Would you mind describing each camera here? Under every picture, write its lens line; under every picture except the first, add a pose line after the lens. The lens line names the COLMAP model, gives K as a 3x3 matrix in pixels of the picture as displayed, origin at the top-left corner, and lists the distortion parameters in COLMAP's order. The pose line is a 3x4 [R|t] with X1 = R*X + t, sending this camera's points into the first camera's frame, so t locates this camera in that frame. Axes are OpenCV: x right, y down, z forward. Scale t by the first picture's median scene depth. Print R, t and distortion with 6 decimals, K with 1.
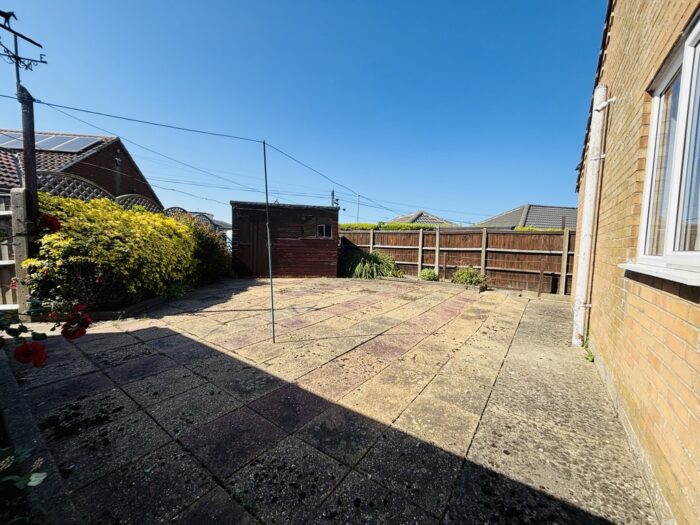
lens RADIAL K [[281.8, 0, 349.0], [0, 281.8, 262.5], [0, 0, 1]] dist [-0.000938, 0.000506]
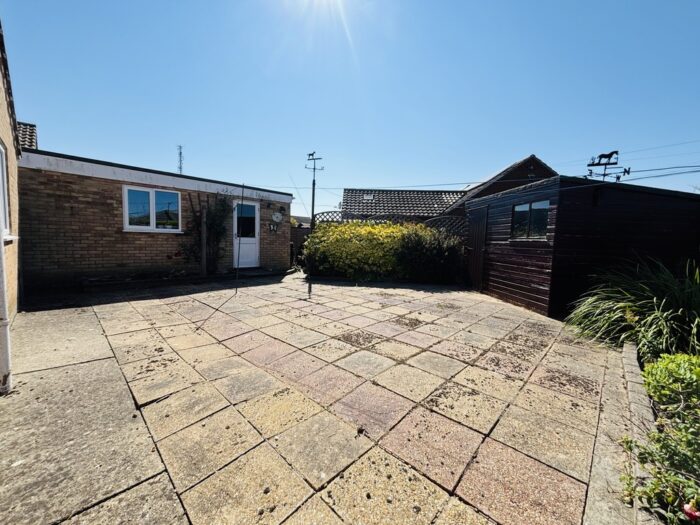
lens RADIAL K [[281.8, 0, 348.5], [0, 281.8, 262.8], [0, 0, 1]] dist [-0.000938, 0.000506]
pose [[-0.149314, 0.040108, -0.987976, 1.228203], [-0.106249, 0.992741, 0.056359, -0.078920], [0.983065, 0.113387, -0.143969, 1.704407]]
